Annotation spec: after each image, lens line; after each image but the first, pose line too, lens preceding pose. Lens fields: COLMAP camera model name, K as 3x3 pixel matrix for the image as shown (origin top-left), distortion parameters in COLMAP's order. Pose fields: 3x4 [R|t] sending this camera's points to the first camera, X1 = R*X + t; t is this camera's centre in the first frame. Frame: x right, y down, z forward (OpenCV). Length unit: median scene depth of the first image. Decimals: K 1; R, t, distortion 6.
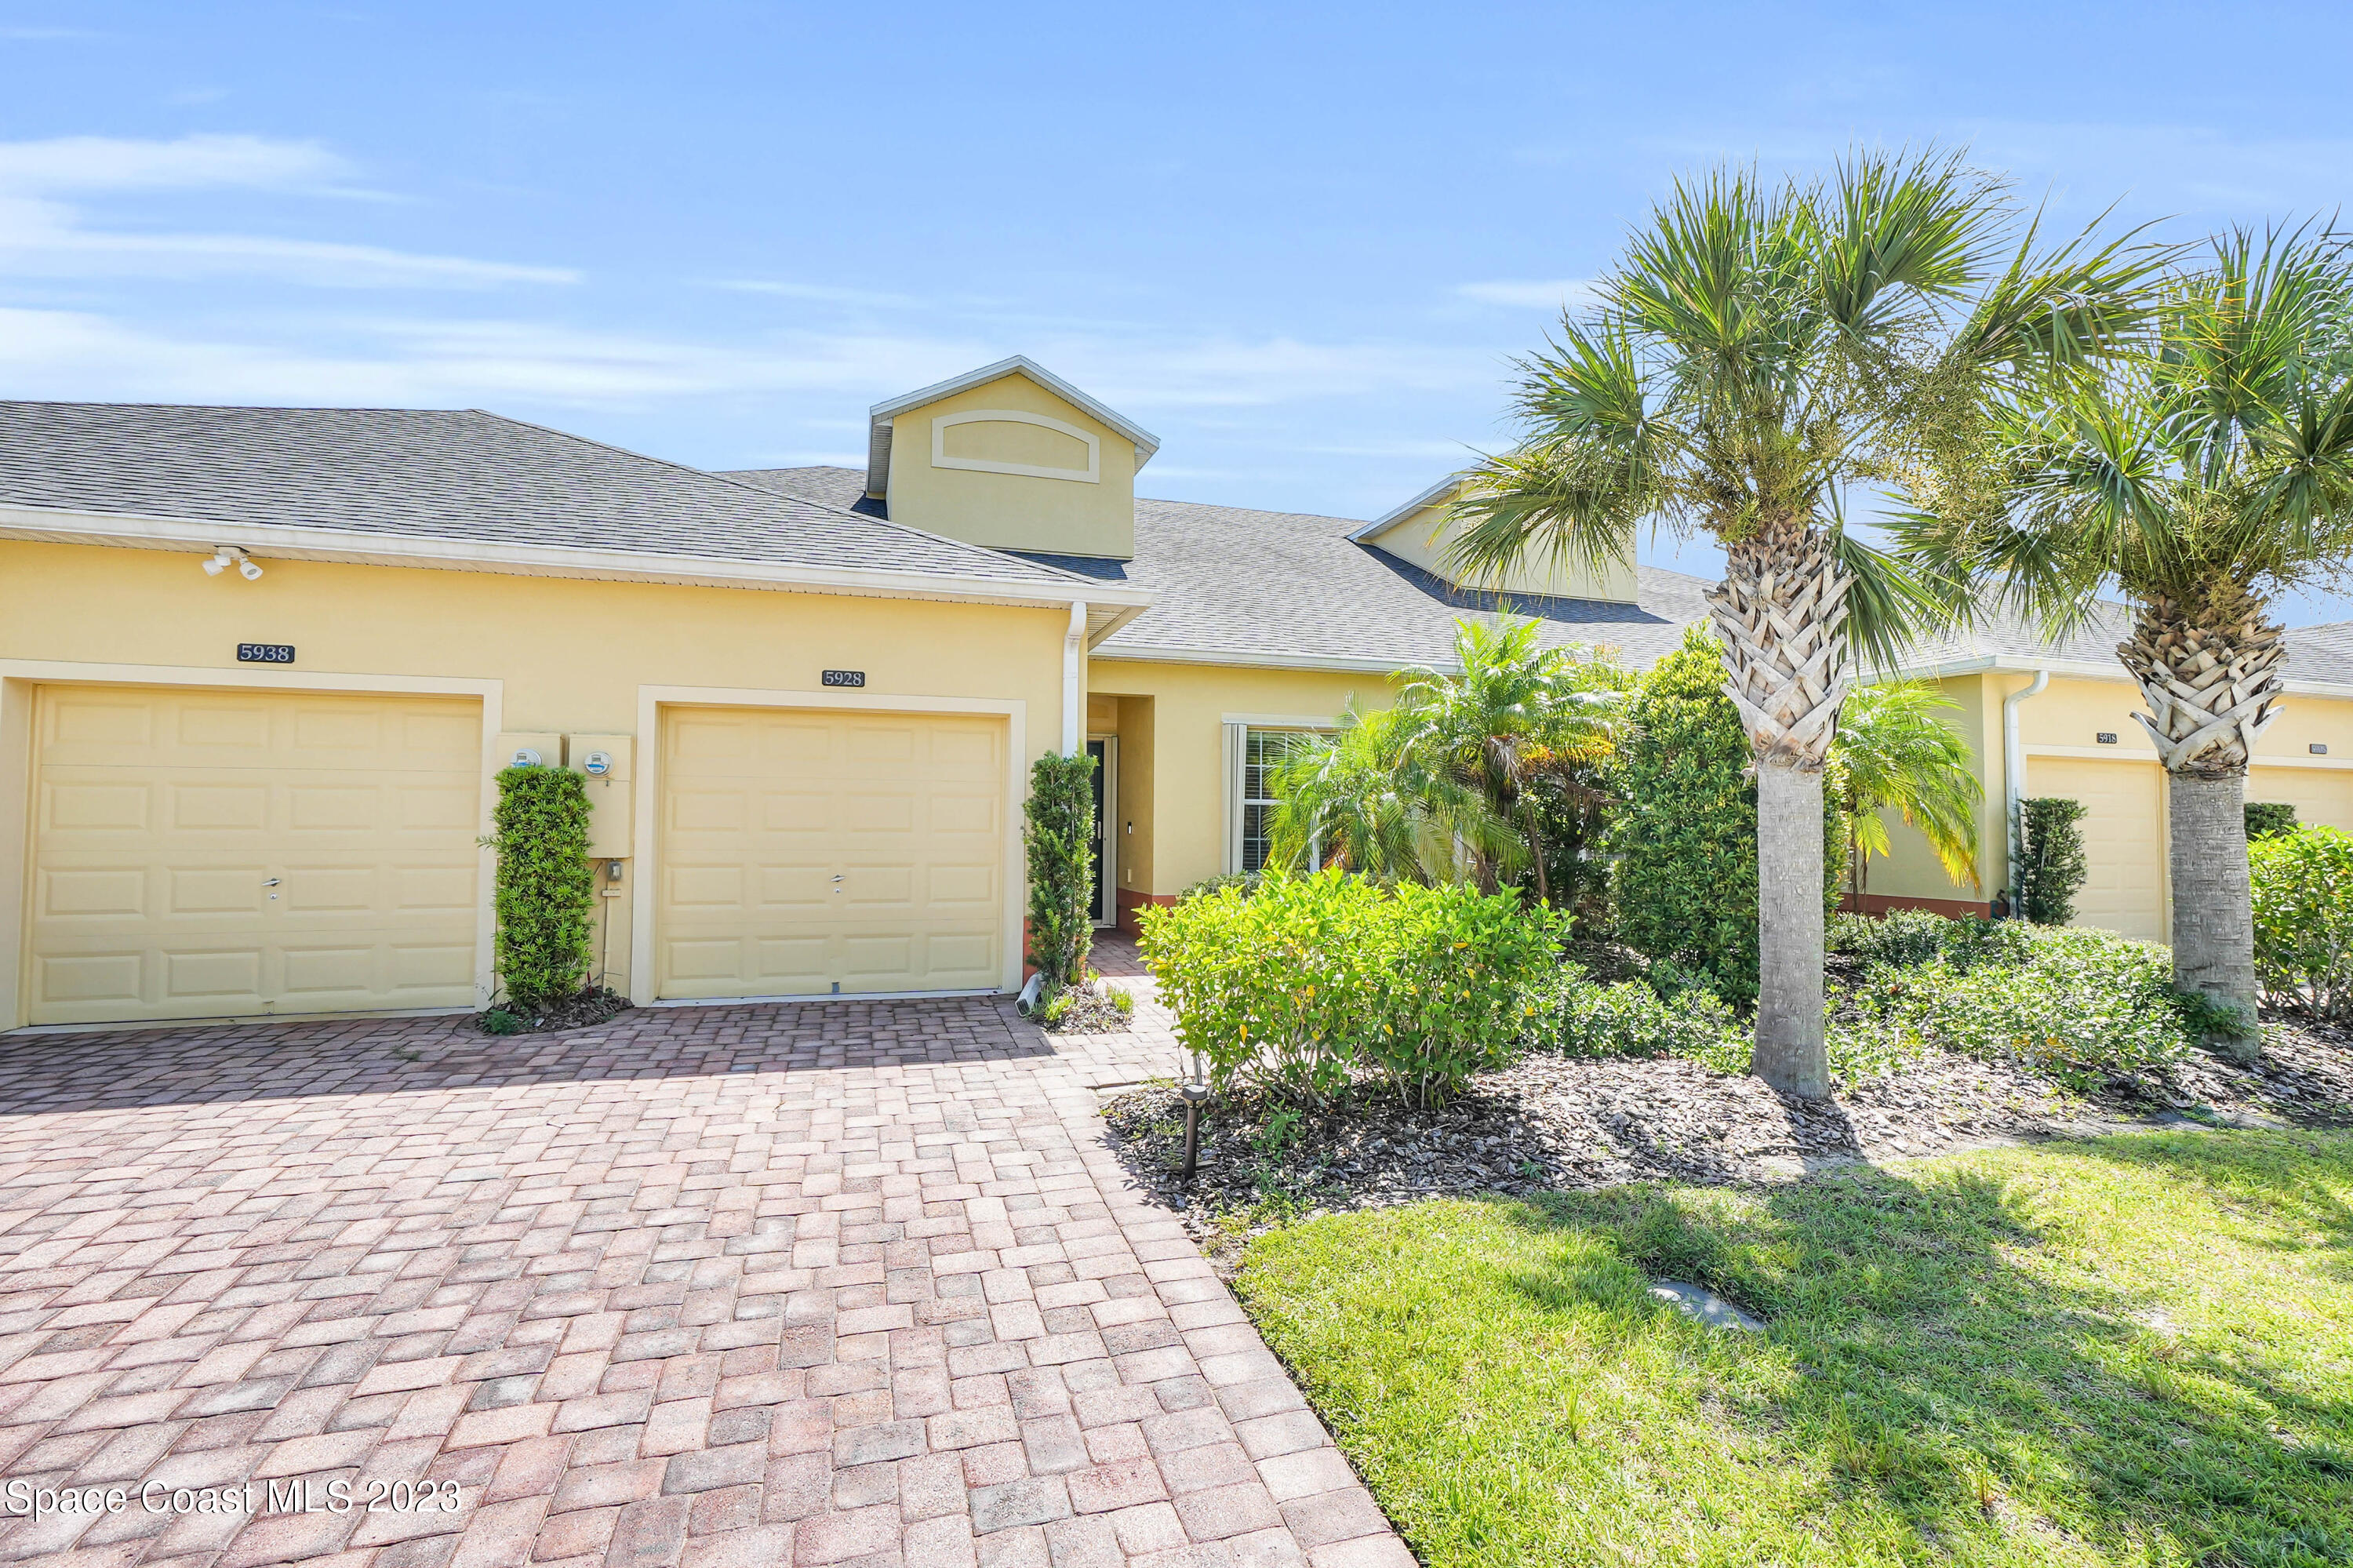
lens RADIAL K [[1072.2, 0, 1176.5], [0, 1072.2, 784.0], [0, 0, 1]] dist [0.003461, 0.000488]
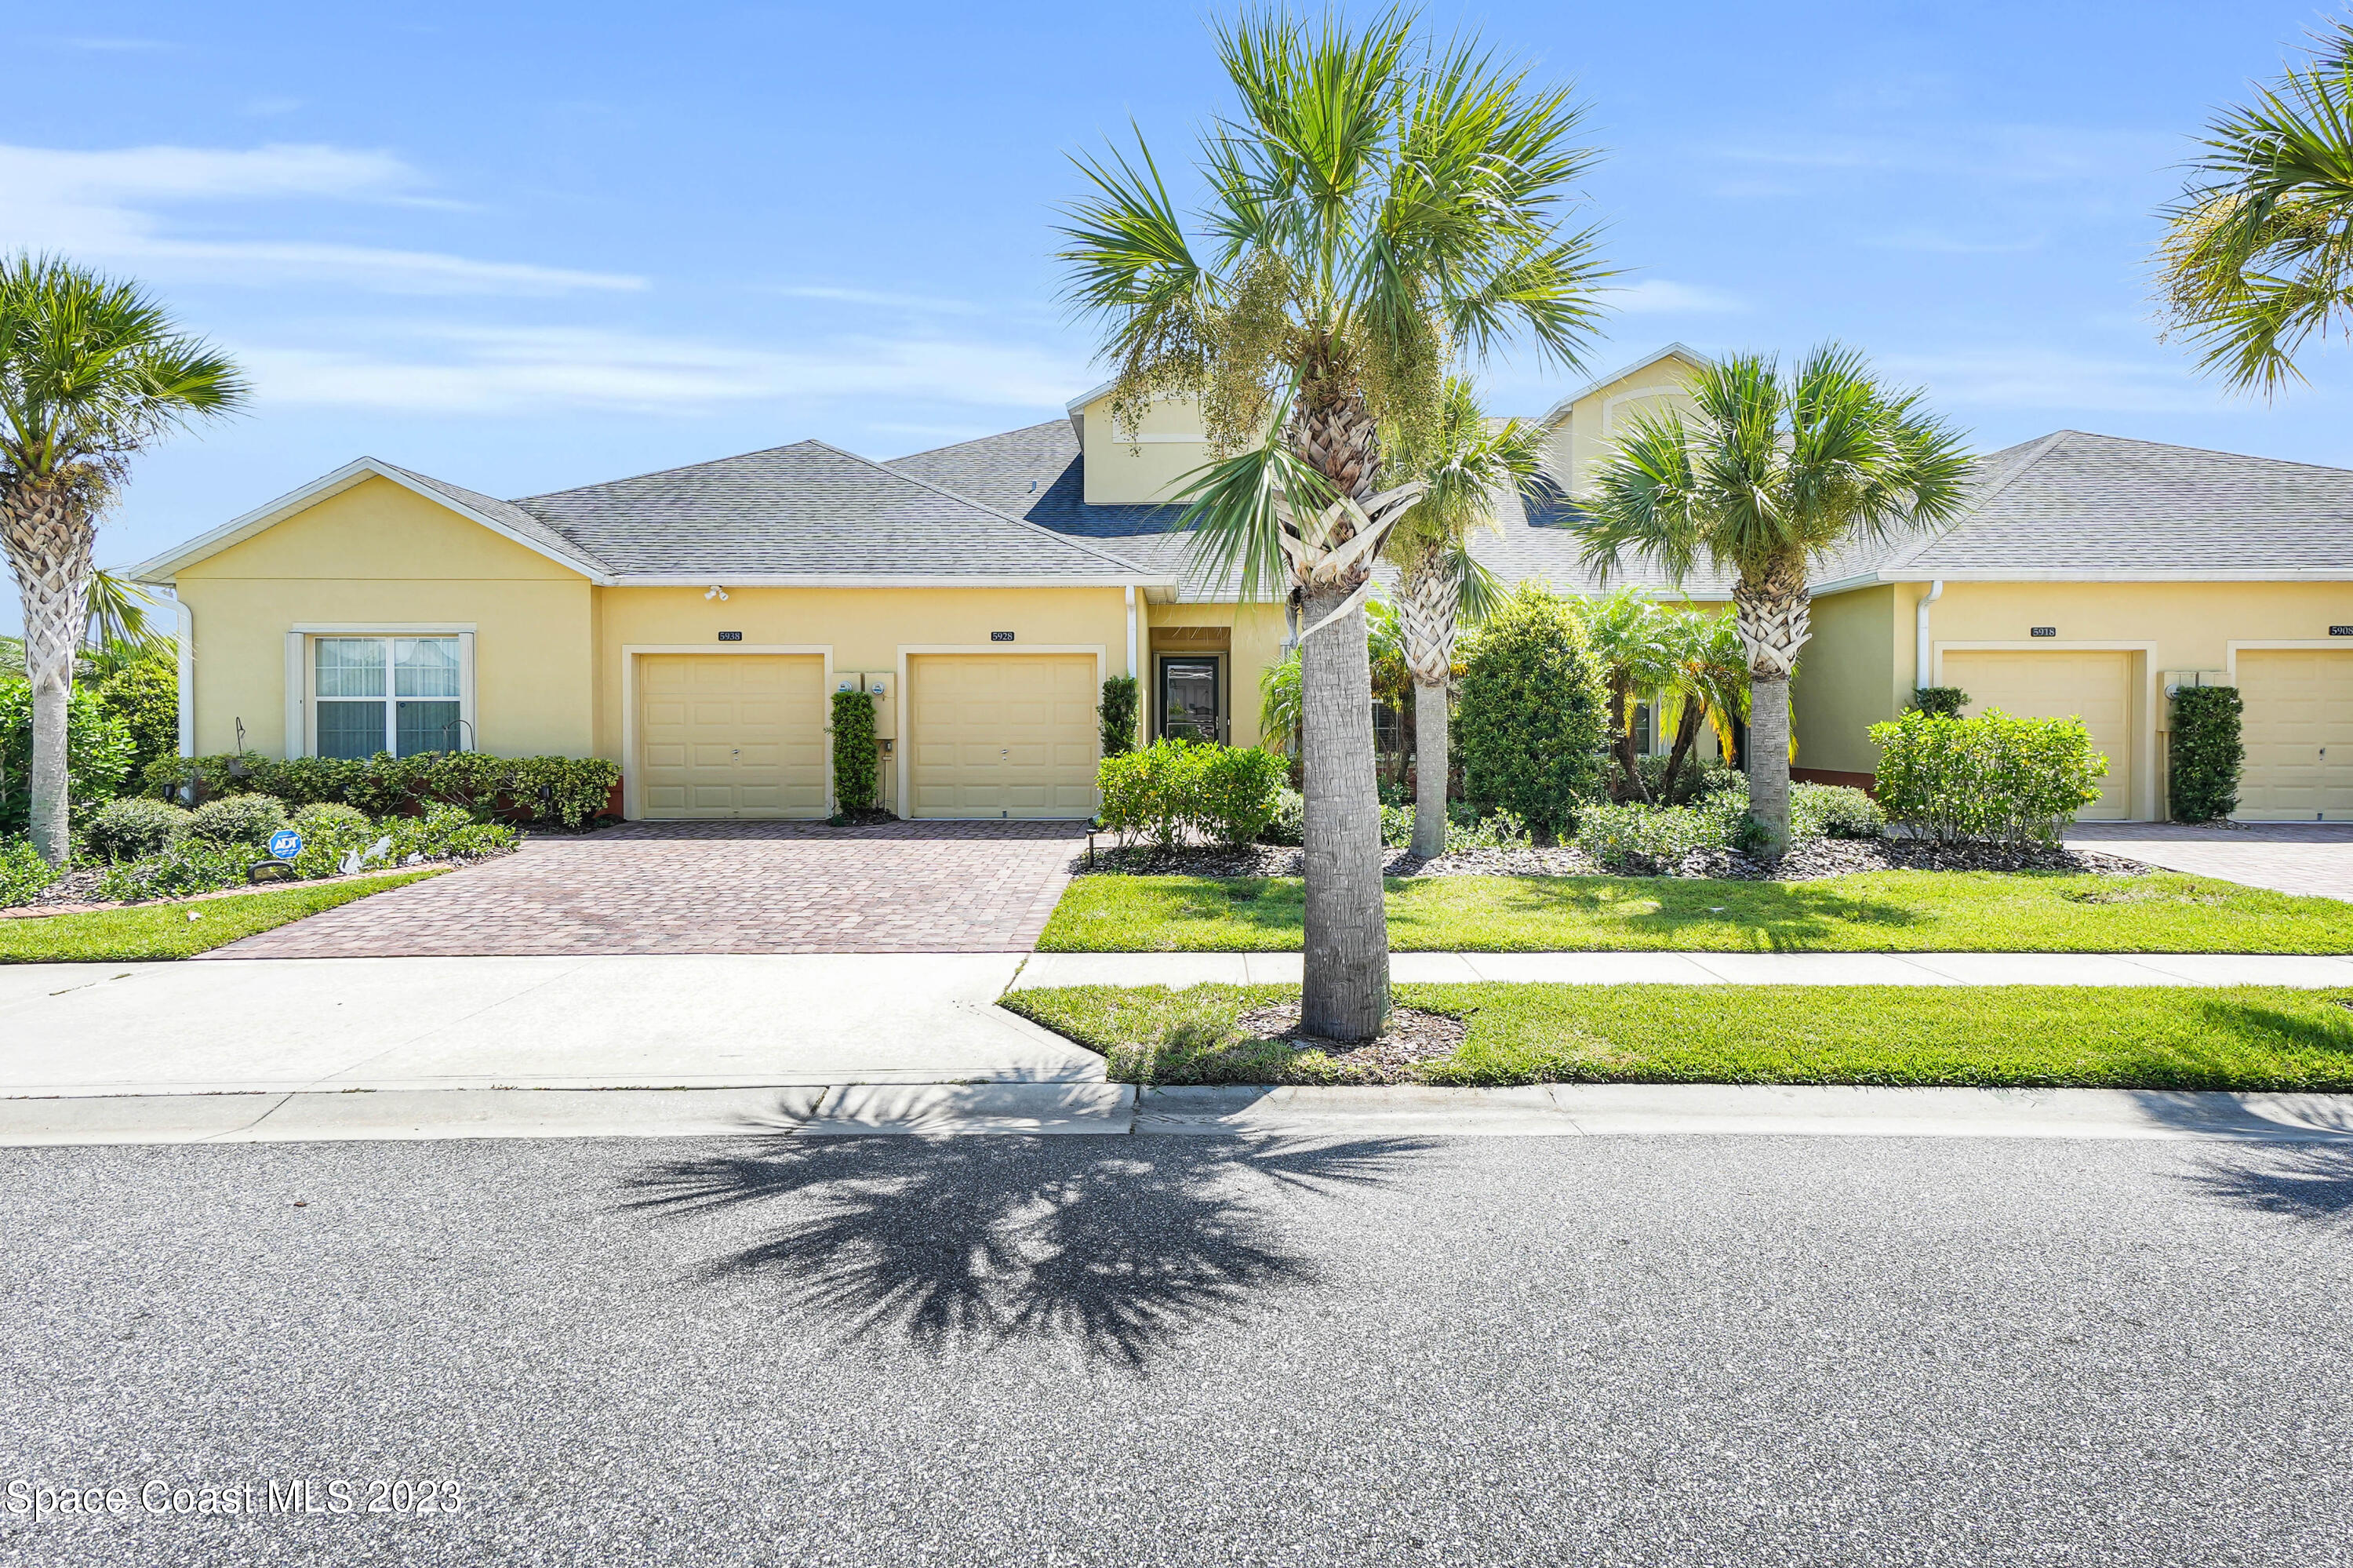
lens RADIAL K [[1324.4, 0, 1168.8], [0, 1324.4, 721.4], [0, 0, 1]] dist [0.001000, 0.000246]
pose [[0.949551, -0.011244, -0.313410, 0.672436], [0.023843, 0.999053, 0.036397, -0.034448], [0.312704, -0.042033, 0.948920, -1.047470]]
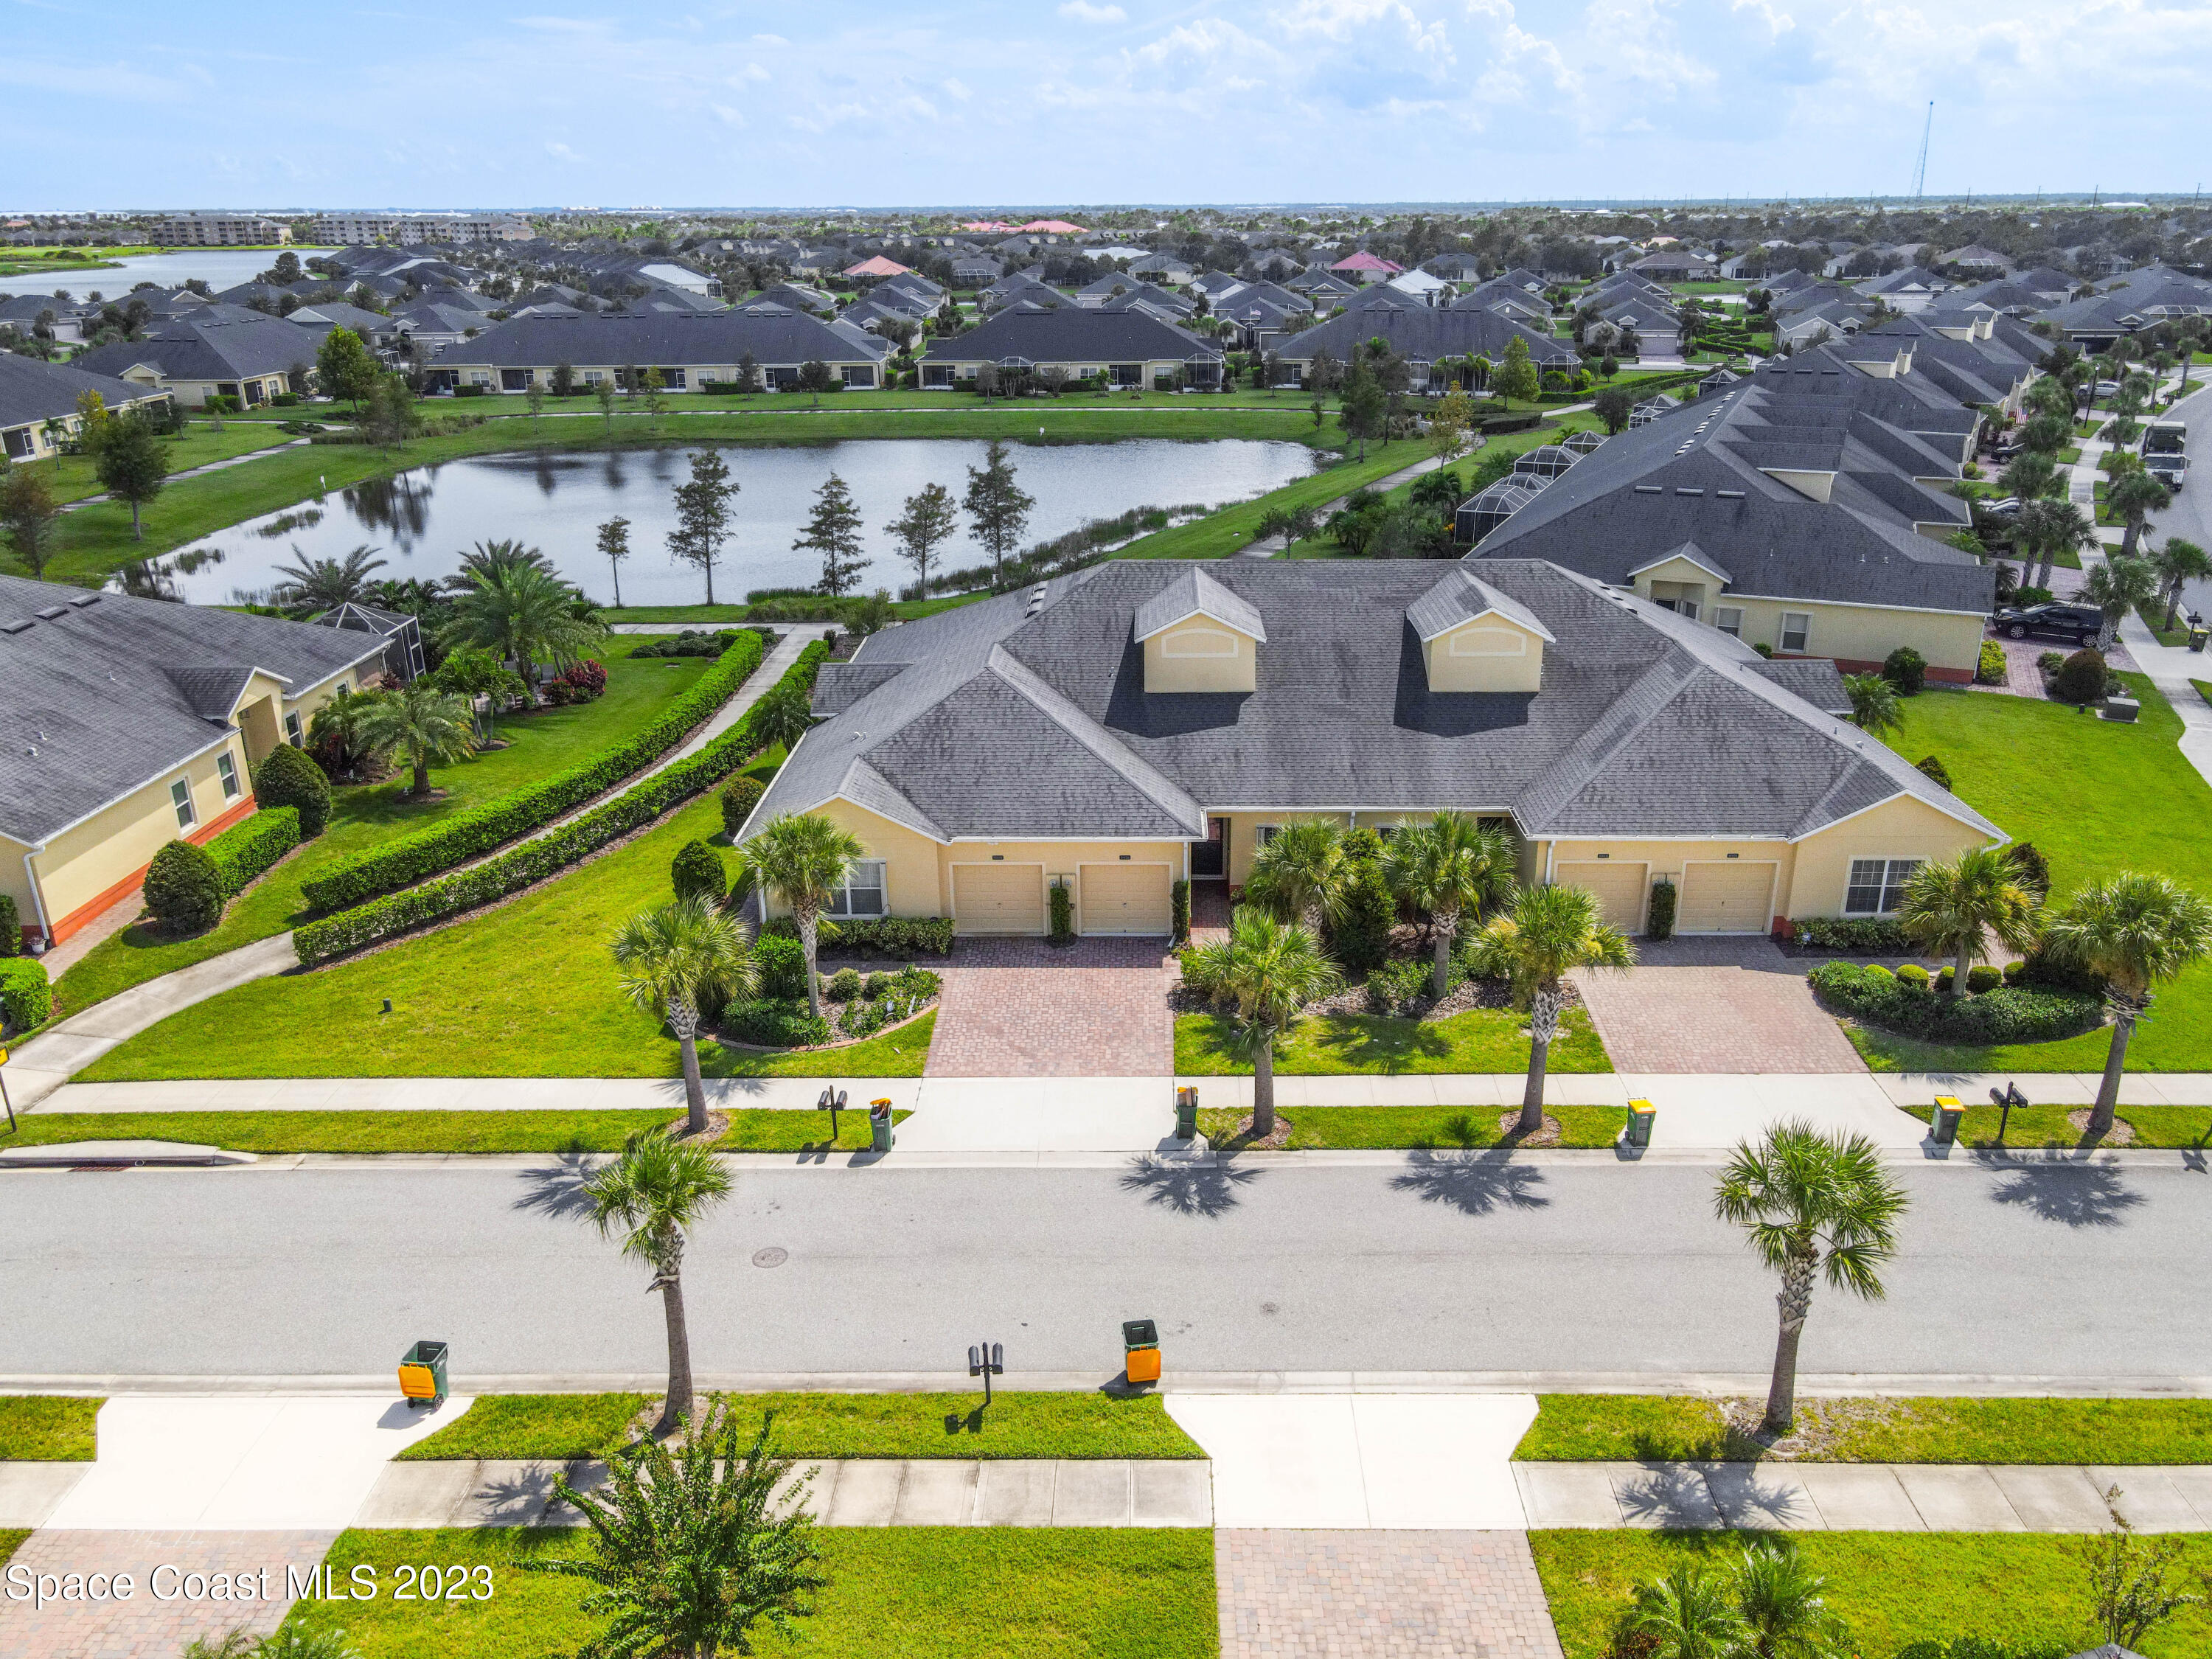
lens RADIAL K [[1622.2, 0, 1124.3], [0, 1622.2, 829.9], [0, 0, 1]] dist [0.024149, 0.002866]
pose [[0.943989, 0.090977, -0.317188, 1.656230], [0.039985, 0.922621, 0.383629, -2.661391], [0.327546, -0.374825, 0.867306, -4.361928]]
